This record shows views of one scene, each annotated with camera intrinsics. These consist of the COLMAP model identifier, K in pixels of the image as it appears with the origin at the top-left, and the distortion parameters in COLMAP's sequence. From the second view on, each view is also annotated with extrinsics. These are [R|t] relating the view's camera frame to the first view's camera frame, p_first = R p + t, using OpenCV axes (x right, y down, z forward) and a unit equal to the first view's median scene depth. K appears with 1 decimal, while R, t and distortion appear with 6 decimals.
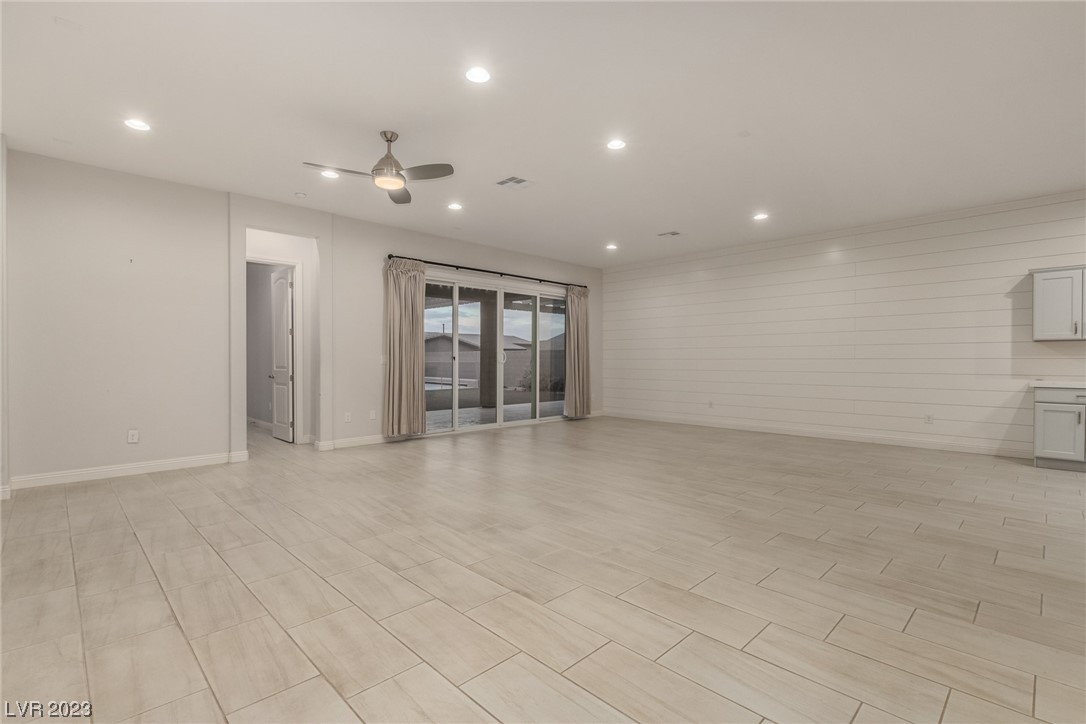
lens RADIAL K [[500.5, 0, 540.7], [0, 500.5, 366.0], [0, 0, 1]] dist [0.001203, -0.000605]
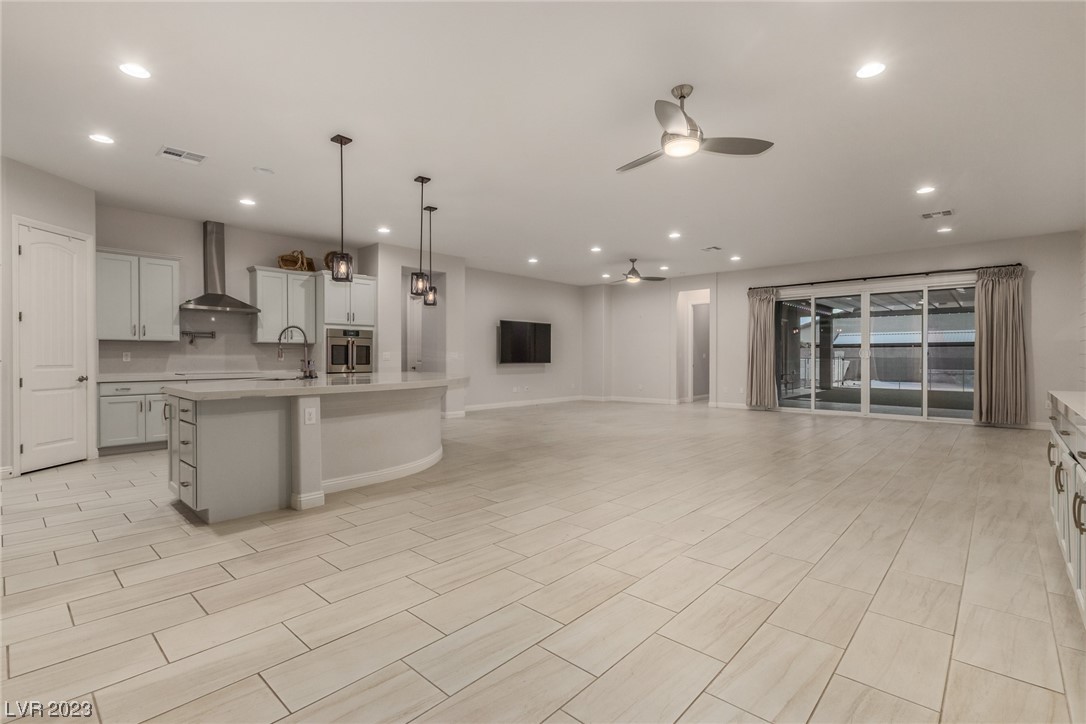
lens RADIAL K [[498.5, 0, 541.2], [0, 498.5, 359.7], [0, 0, 1]] dist [0.003266, -0.000159]
pose [[0.052911, 0.007335, -0.998572, 1.395746], [-0.010418, 0.999923, 0.006793, -0.004537], [0.998545, 0.010043, 0.052984, 0.319439]]
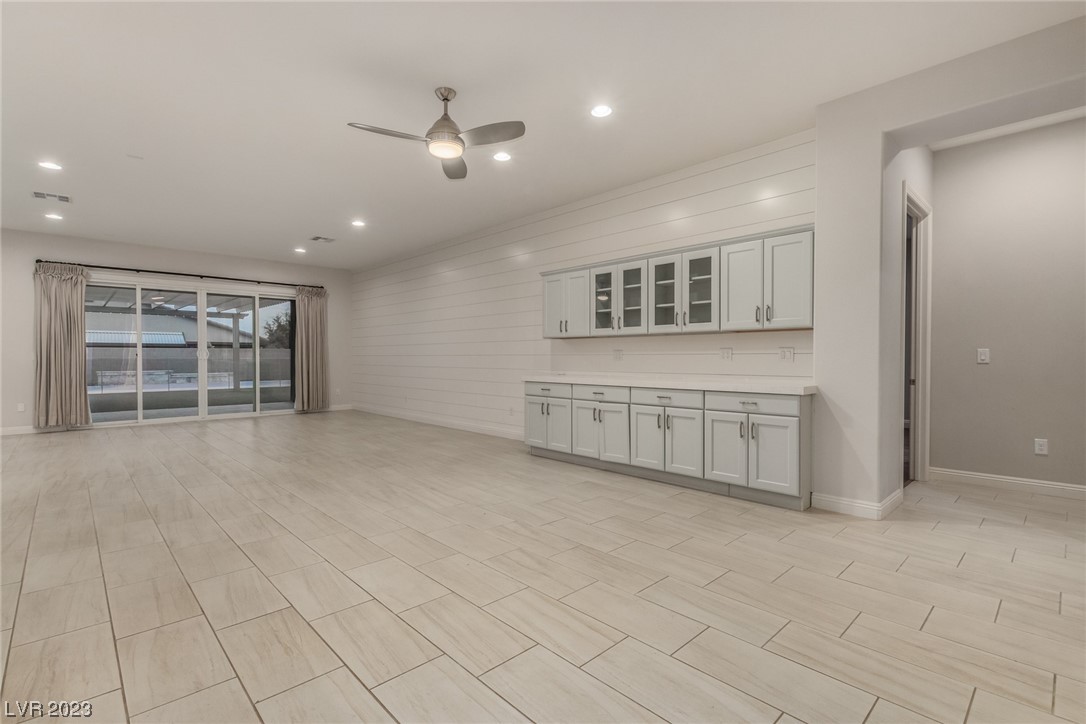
lens RADIAL K [[502.6, 0, 543.0], [0, 502.6, 362.0], [0, 0, 1]] dist [-0.000480, -0.000012]
pose [[0.999888, -0.000439, -0.014986, 0.936645], [0.000429, 1.000000, -0.000721, 0.001363], [0.014986, 0.000714, 0.999887, -0.084201]]
